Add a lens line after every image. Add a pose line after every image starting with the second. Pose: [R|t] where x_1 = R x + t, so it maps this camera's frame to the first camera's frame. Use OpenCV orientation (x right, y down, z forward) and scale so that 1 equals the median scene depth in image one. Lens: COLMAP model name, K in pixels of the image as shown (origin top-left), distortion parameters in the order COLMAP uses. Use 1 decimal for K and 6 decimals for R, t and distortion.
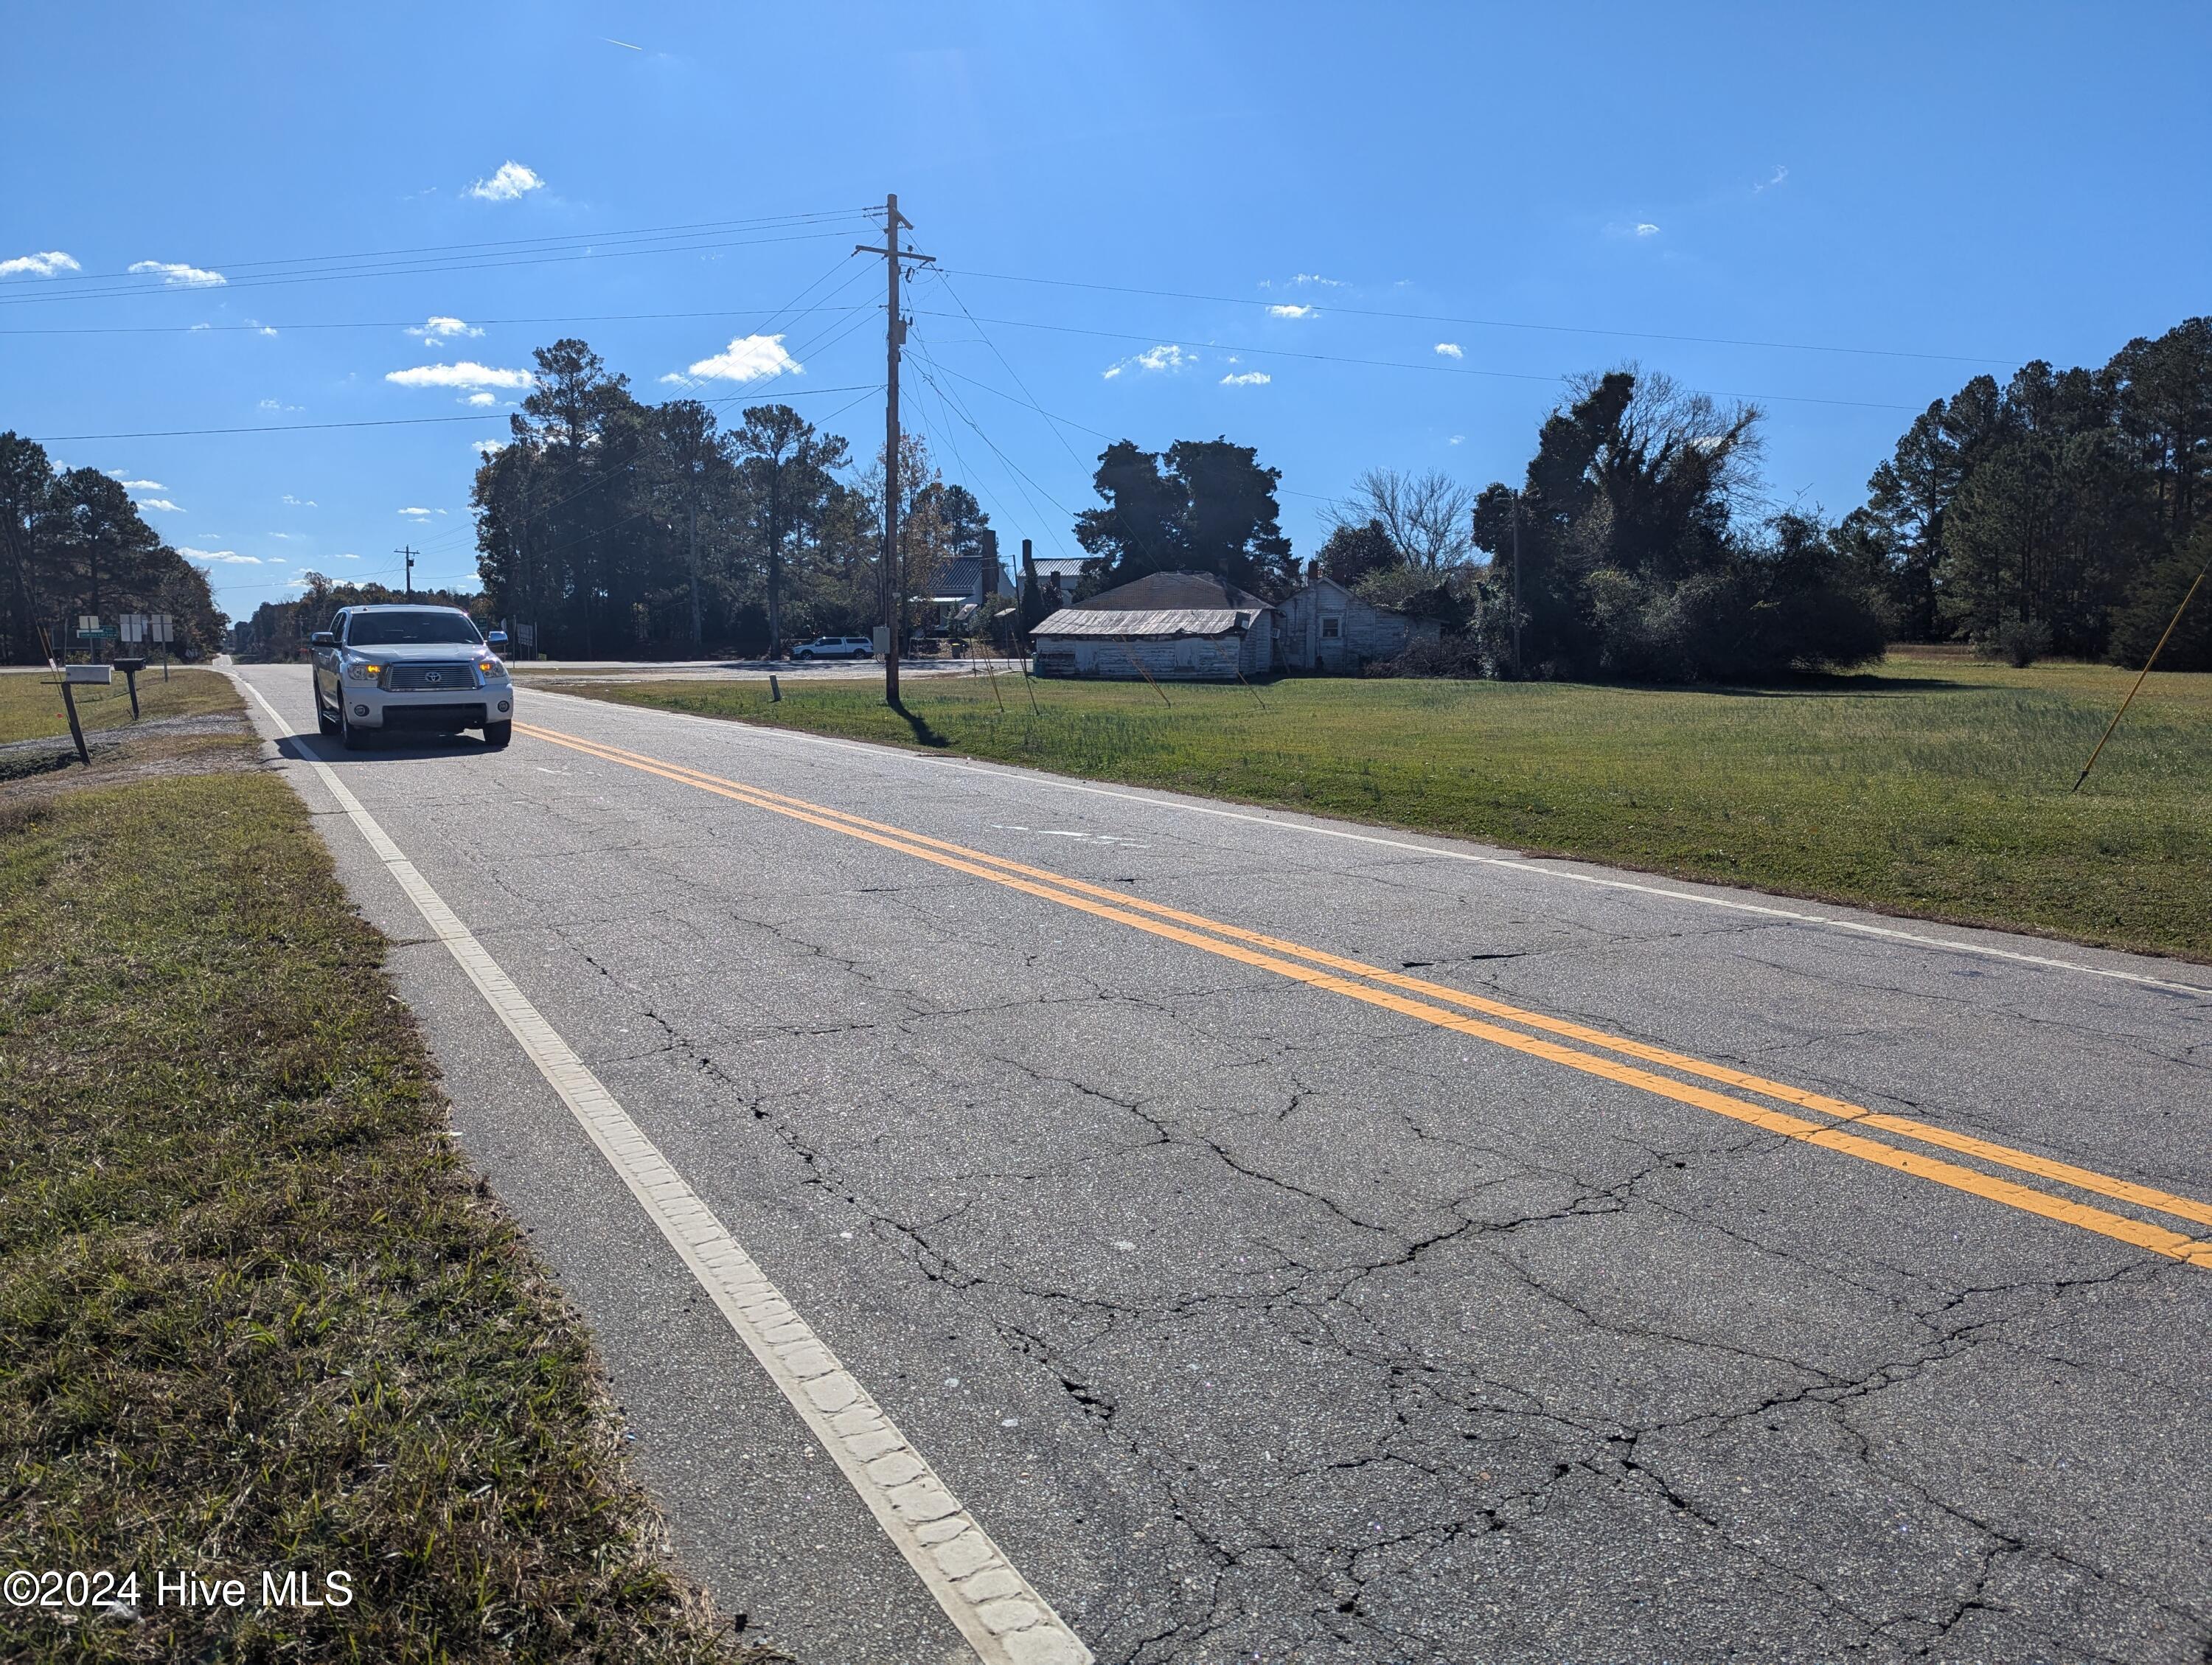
lens RADIAL K [[1559.6, 0, 1115.9], [0, 1559.6, 825.6], [0, 0, 1]] dist [0.074929, -0.073521]
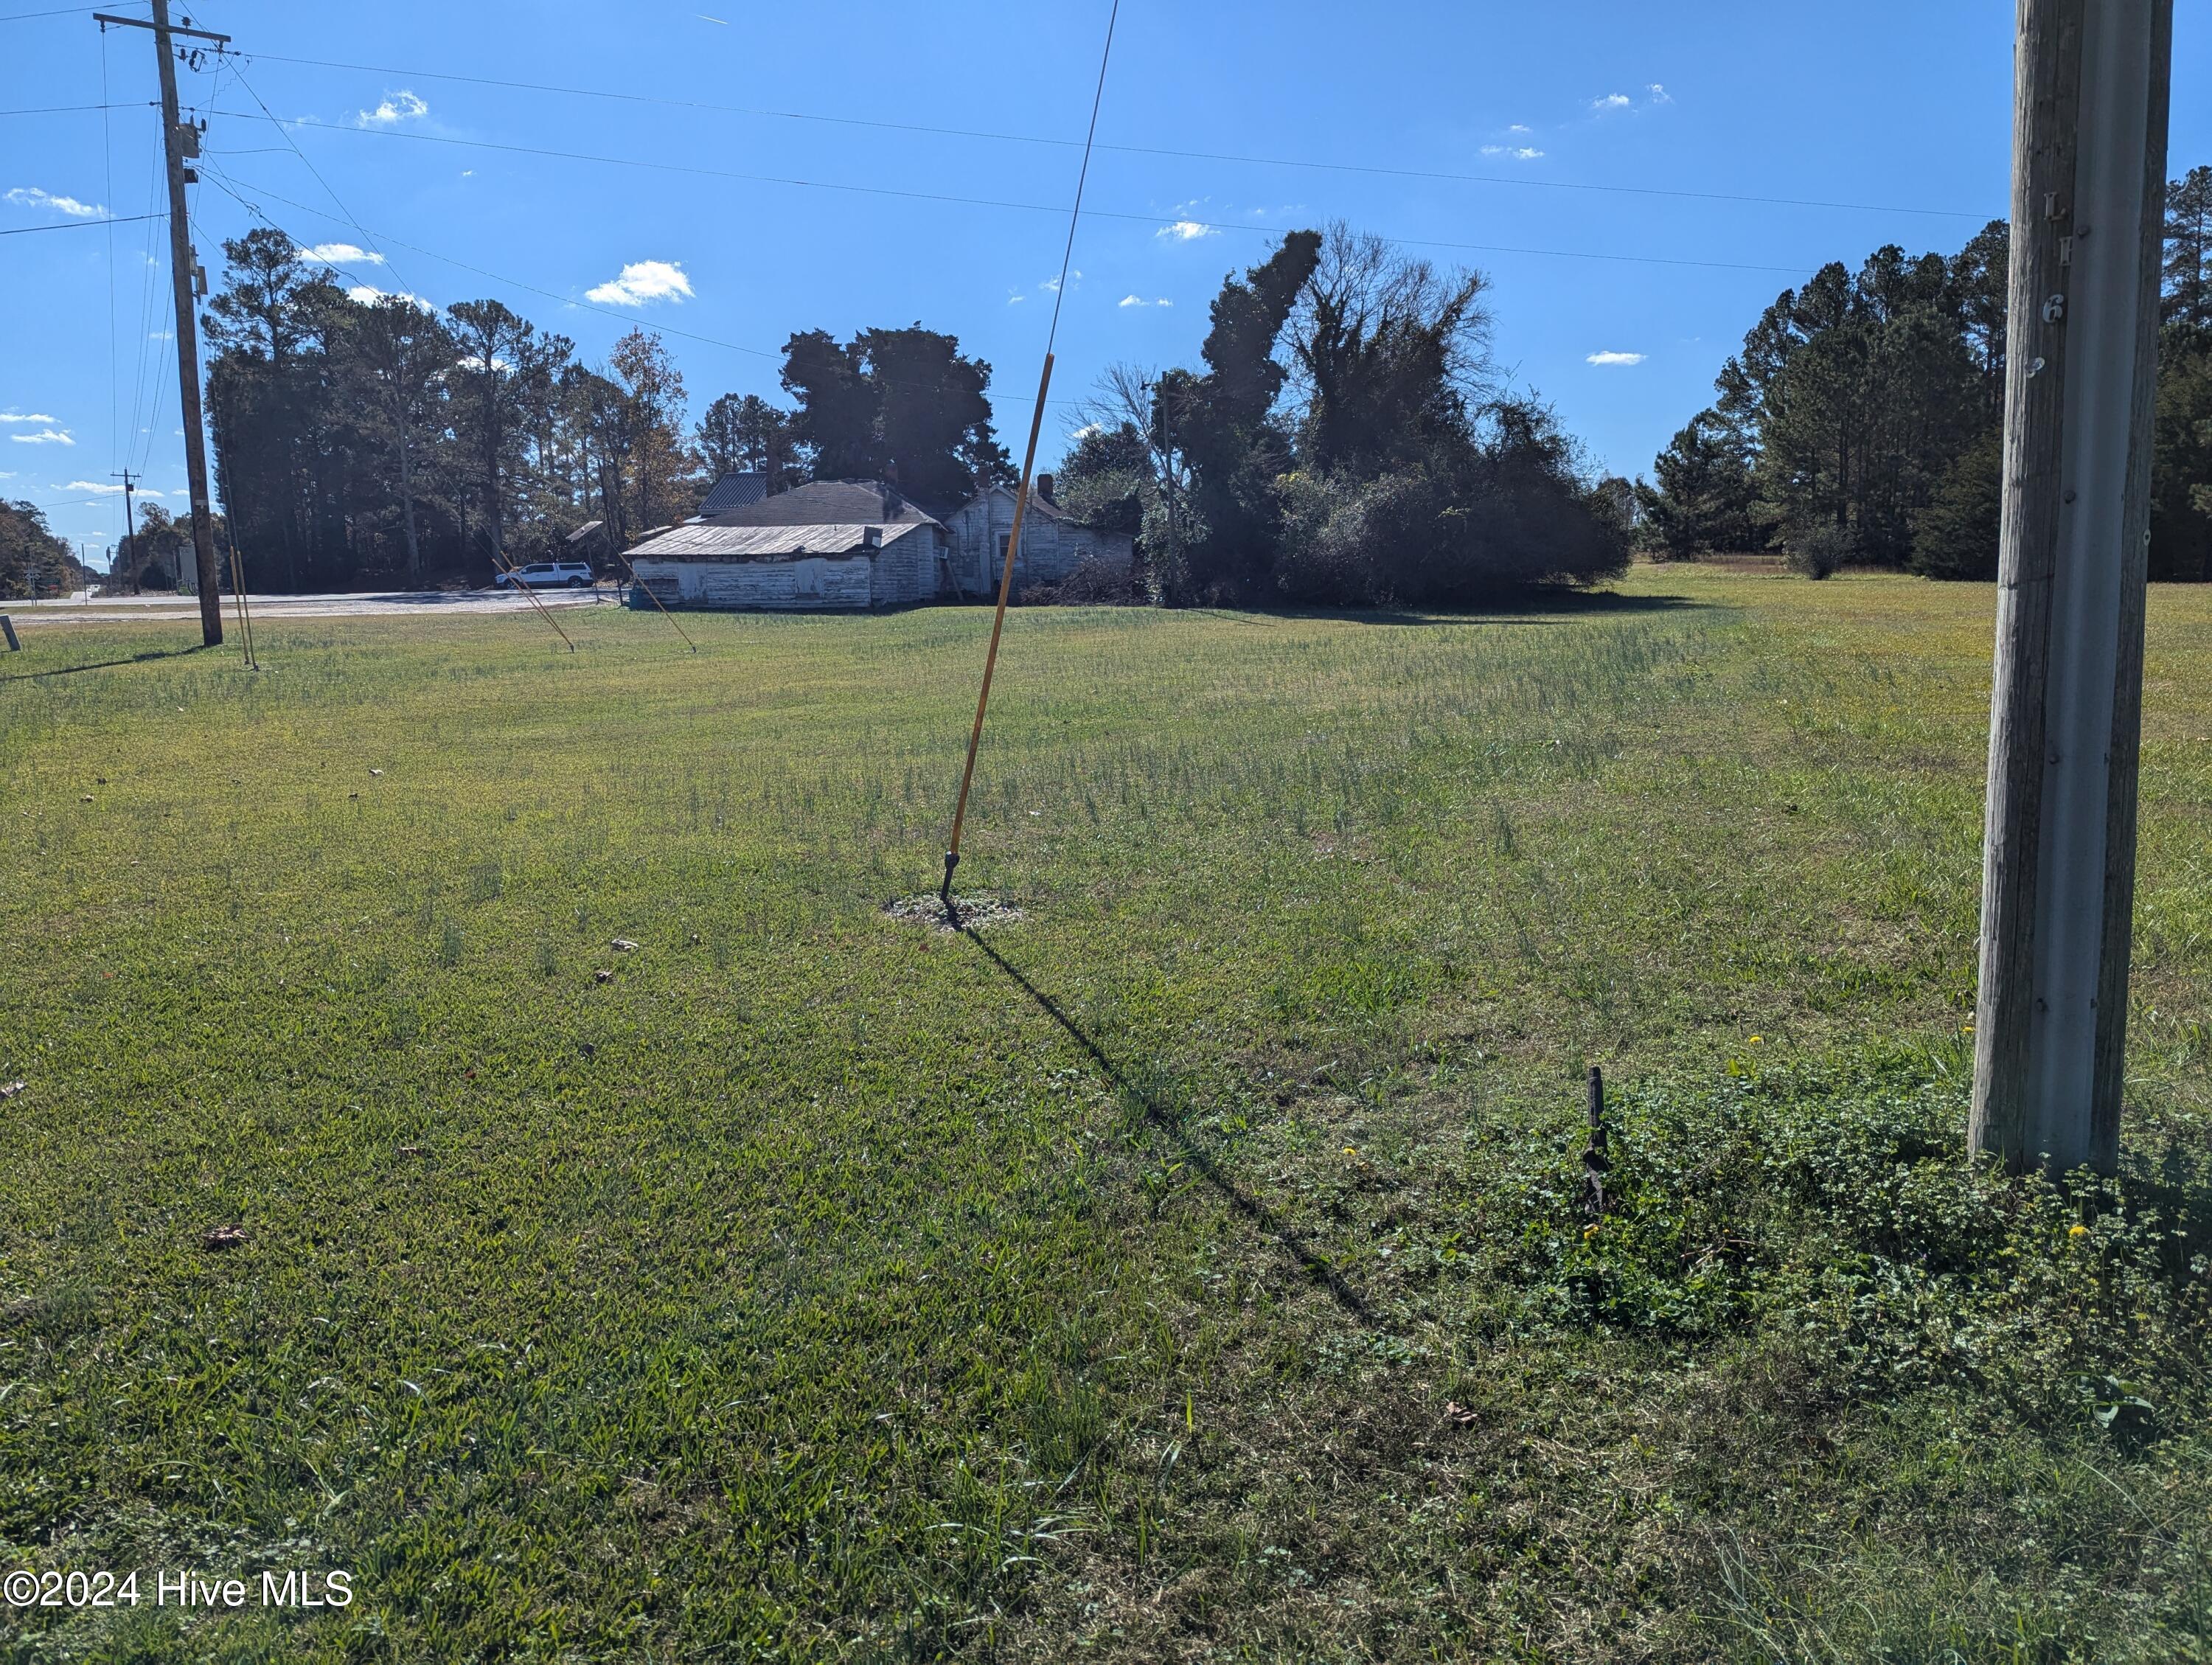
lens RADIAL K [[1555.6, 0, 1091.5], [0, 1555.6, 839.5], [0, 0, 1]] dist [0.076420, -0.076492]
pose [[0.999256, -0.020883, 0.032429, 0.131192], [0.018993, 0.998163, 0.057530, -0.012222], [-0.033571, -0.056871, 0.997817, 0.119848]]
